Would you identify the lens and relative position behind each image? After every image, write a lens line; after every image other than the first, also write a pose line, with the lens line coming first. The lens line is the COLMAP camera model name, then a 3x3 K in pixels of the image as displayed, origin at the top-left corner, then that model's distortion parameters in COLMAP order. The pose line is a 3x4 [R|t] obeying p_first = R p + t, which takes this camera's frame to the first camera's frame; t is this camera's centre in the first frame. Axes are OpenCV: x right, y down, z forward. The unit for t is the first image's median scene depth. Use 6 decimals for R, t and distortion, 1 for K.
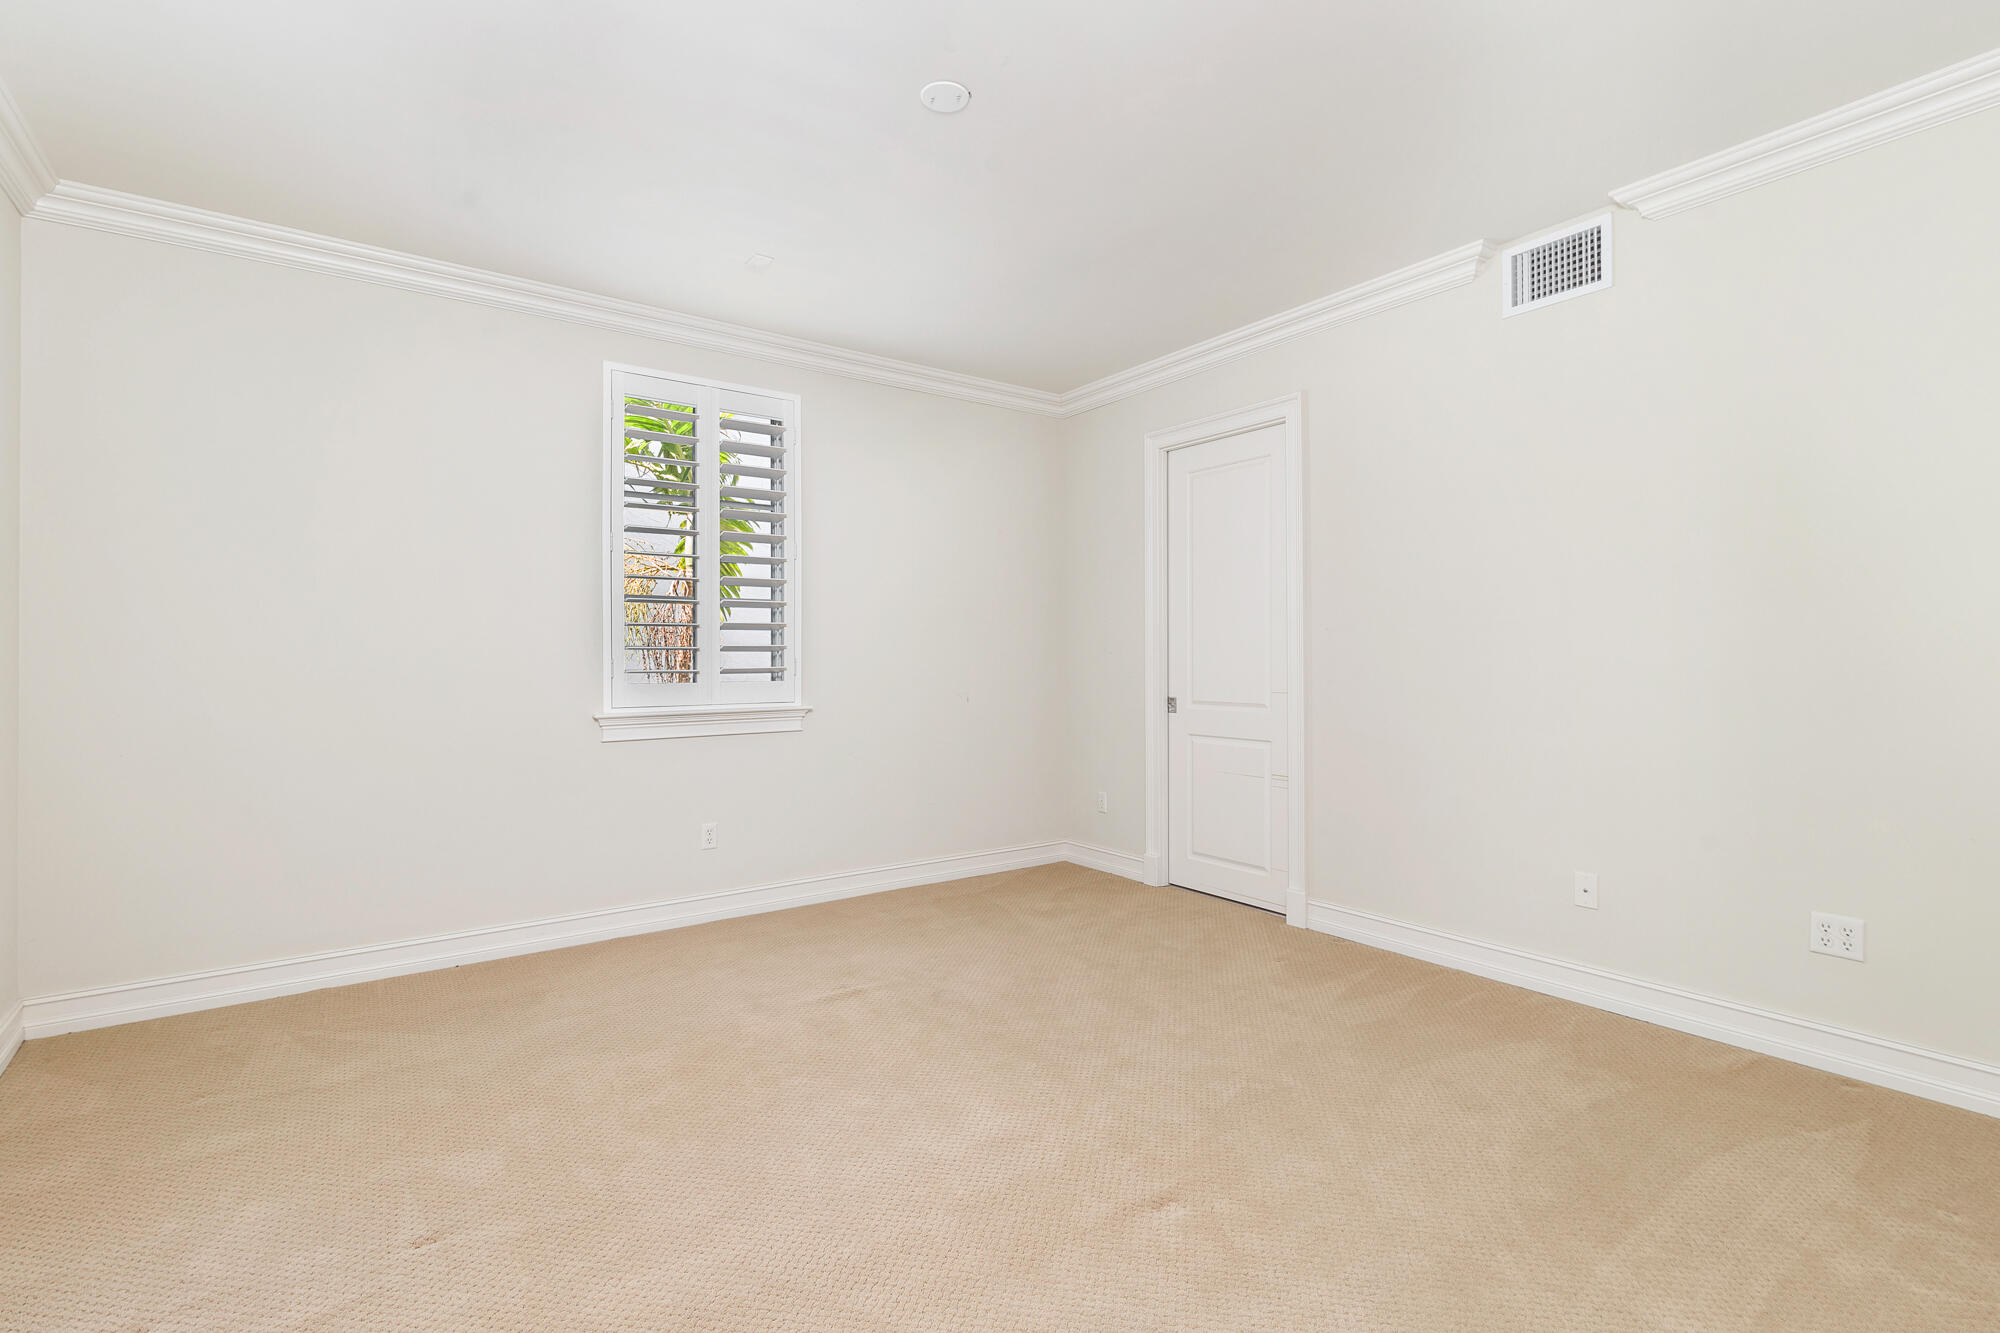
lens RADIAL K [[922.8, 0, 1000.0], [0, 922.8, 661.1], [0, 0, 1]] dist [-0.002904, -0.000397]
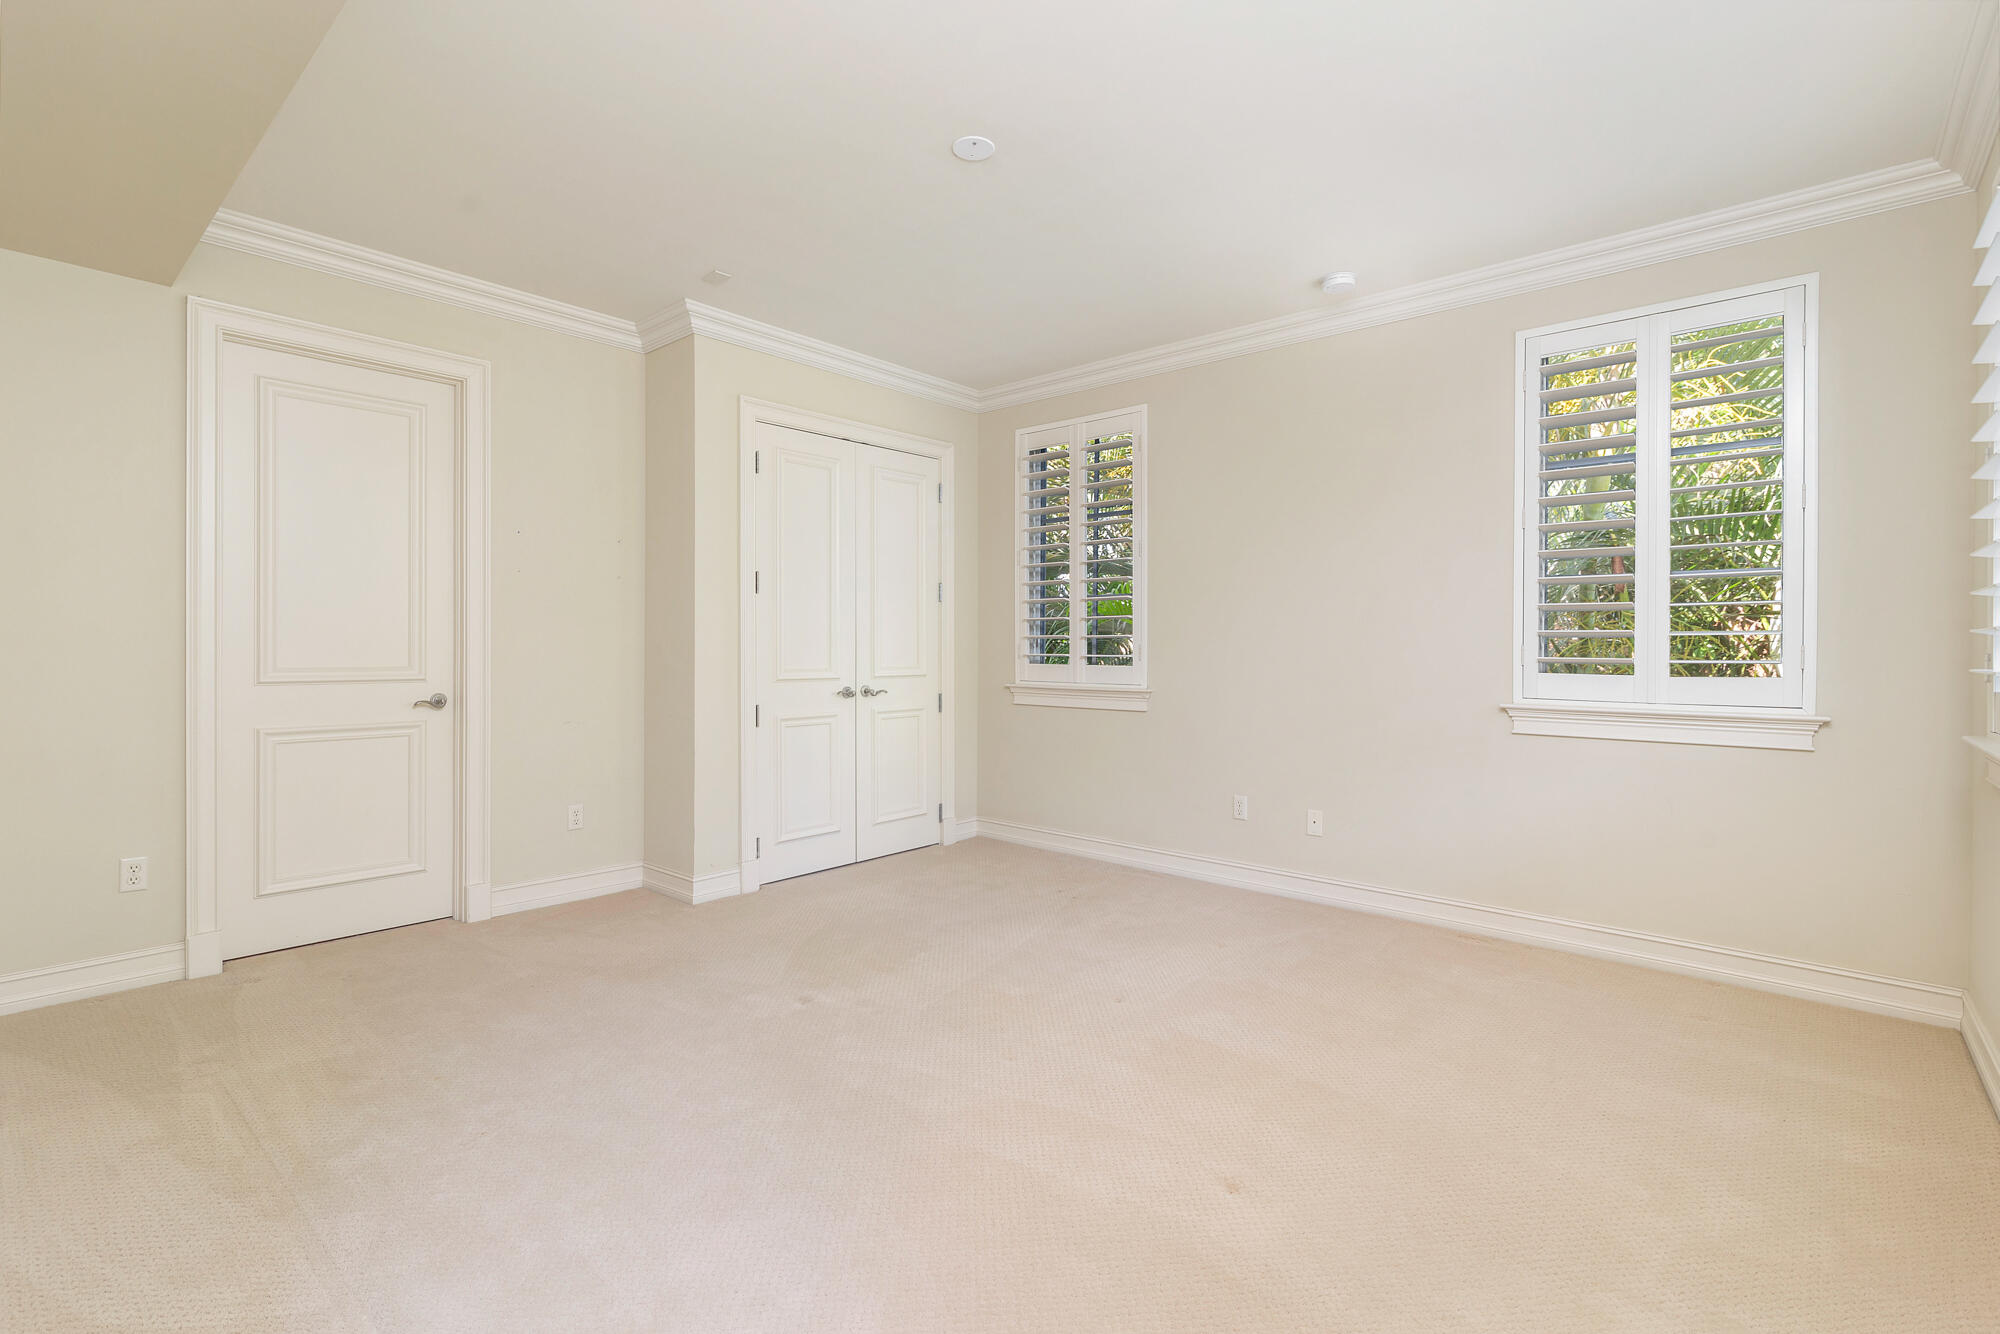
lens RADIAL K [[922.8, 0, 999.4], [0, 922.8, 657.0], [0, 0, 1]] dist [-0.002904, -0.000397]
pose [[0.227568, 0.015273, -0.973642, 0.811682], [-0.006654, 0.999878, 0.014129, -0.003084], [0.973739, 0.003264, 0.227642, 0.581803]]
